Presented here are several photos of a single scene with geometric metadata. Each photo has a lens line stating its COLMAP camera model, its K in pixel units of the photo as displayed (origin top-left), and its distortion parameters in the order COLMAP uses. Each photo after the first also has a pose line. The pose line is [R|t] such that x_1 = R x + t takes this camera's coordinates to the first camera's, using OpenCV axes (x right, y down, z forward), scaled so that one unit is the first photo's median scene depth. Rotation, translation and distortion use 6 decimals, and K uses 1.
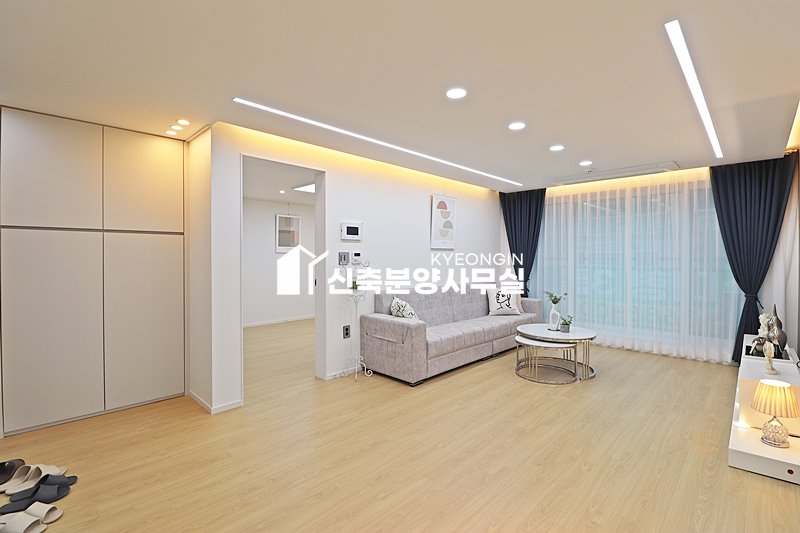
lens RADIAL K [[371.0, 0, 405.5], [0, 371.0, 259.6], [0, 0, 1]] dist [-0.000250, -0.012937]
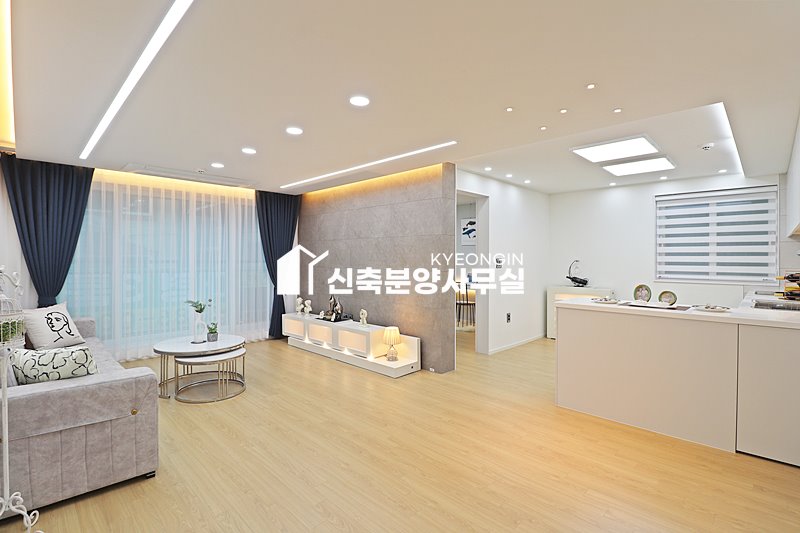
lens RADIAL K [[369.3, 0, 404.6], [0, 369.3, 258.9], [0, 0, 1]] dist [-0.000996, -0.012021]
pose [[0.005697, 0.000225, 0.999984, -0.525355], [-0.000439, 1.000000, -0.000223, -0.013307], [-0.999984, -0.000438, 0.005697, 0.528691]]
